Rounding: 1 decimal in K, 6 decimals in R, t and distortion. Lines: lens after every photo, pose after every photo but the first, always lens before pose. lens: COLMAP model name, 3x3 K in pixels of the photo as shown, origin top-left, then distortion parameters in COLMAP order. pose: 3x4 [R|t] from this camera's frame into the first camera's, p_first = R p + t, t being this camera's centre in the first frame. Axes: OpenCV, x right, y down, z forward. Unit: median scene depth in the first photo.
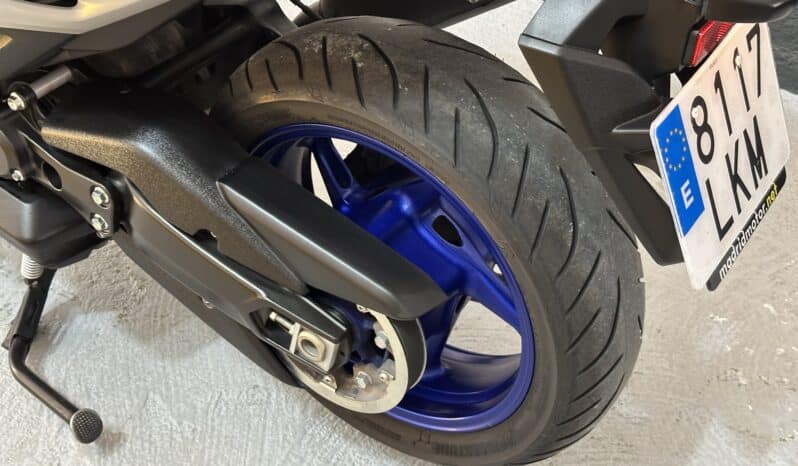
lens RADIAL K [[1130.4, 0, 400.7], [0, 1130.4, 232.9], [0, 0, 1]] dist [0.117612, 0.000000]
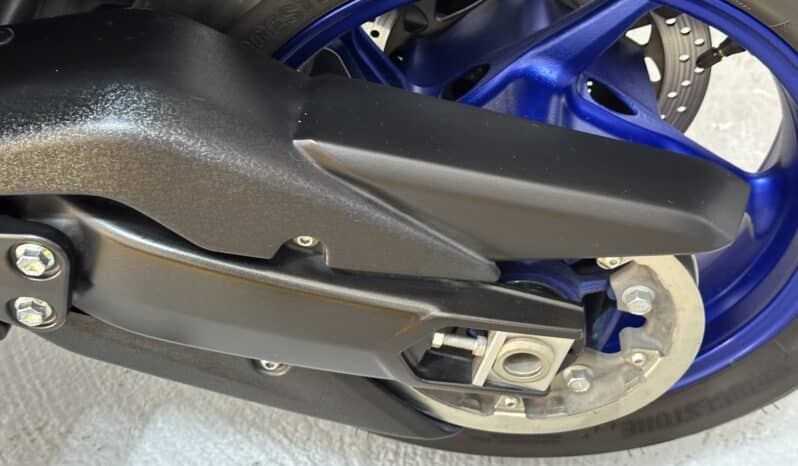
lens RADIAL K [[1130.4, 0, 401.9], [0, 1130.4, 233.5], [0, 0, 1]] dist [0.117612, 0.000000]
pose [[0.857540, -0.370014, 0.357372, -0.310578], [0.342621, 0.929022, 0.139744, -0.059078], [-0.383714, 0.002607, 0.923448, 0.500038]]
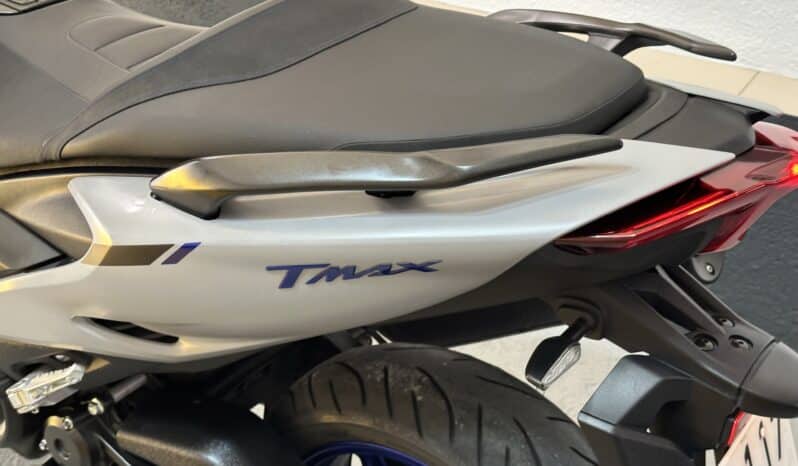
lens RADIAL K [[1130.4, 0, 406.6], [0, 1130.4, 233.2], [0, 0, 1]] dist [0.117612, 0.000000]
pose [[0.998257, 0.051897, 0.028102, -0.081828], [-0.046432, 0.984551, -0.168829, -0.110687], [-0.036430, 0.167230, 0.985245, -0.115671]]
